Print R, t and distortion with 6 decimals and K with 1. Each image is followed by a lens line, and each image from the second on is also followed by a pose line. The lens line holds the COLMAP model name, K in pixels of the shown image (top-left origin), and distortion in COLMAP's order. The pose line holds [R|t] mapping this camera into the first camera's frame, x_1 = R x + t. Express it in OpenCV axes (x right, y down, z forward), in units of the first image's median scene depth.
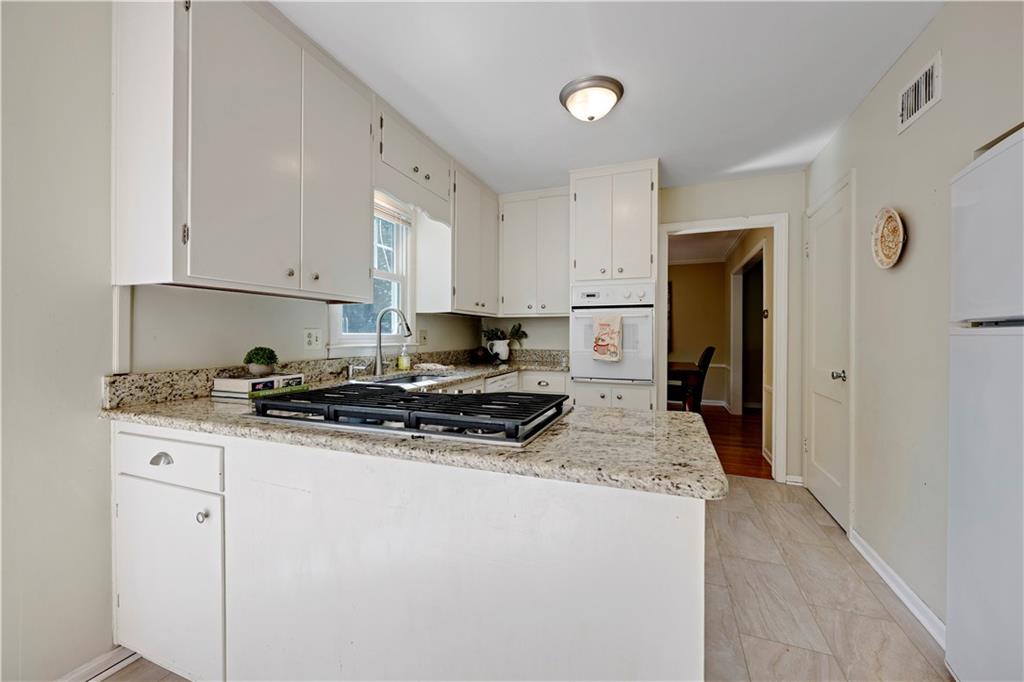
lens RADIAL K [[411.1, 0, 511.5], [0, 411.1, 337.0], [0, 0, 1]] dist [-0.001928, 0.000261]
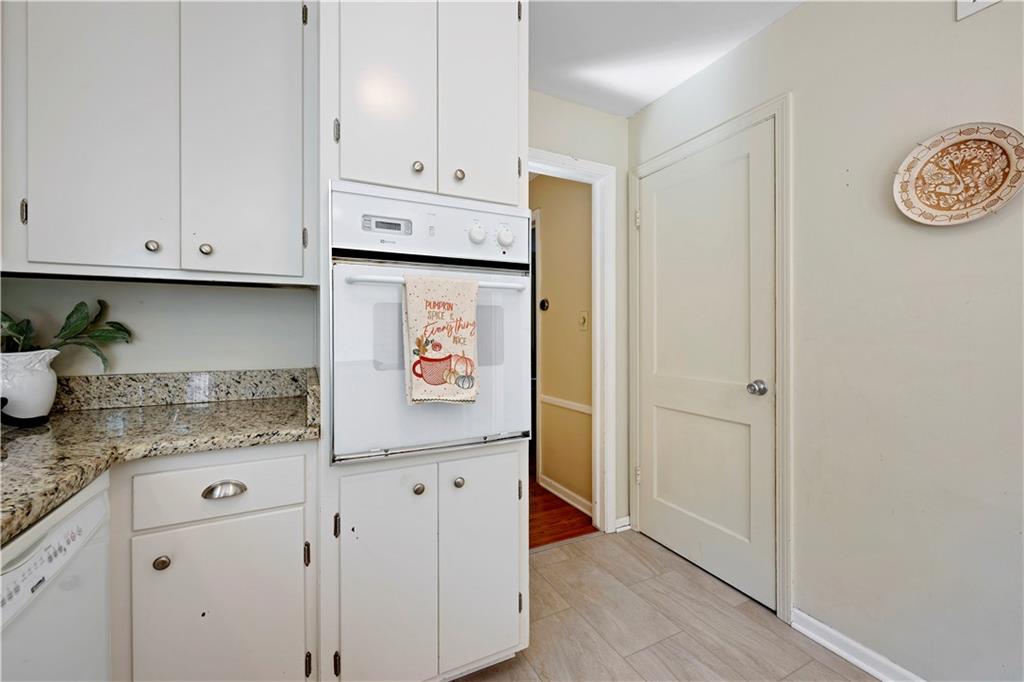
lens RADIAL K [[411.1, 0, 508.5], [0, 411.1, 332.0], [0, 0, 1]] dist [-0.001928, 0.000261]
pose [[0.670915, -0.002501, 0.741530, -0.004555], [0.007888, 0.999962, -0.003764, -0.001330], [-0.741492, 0.008375, 0.670909, 0.348513]]
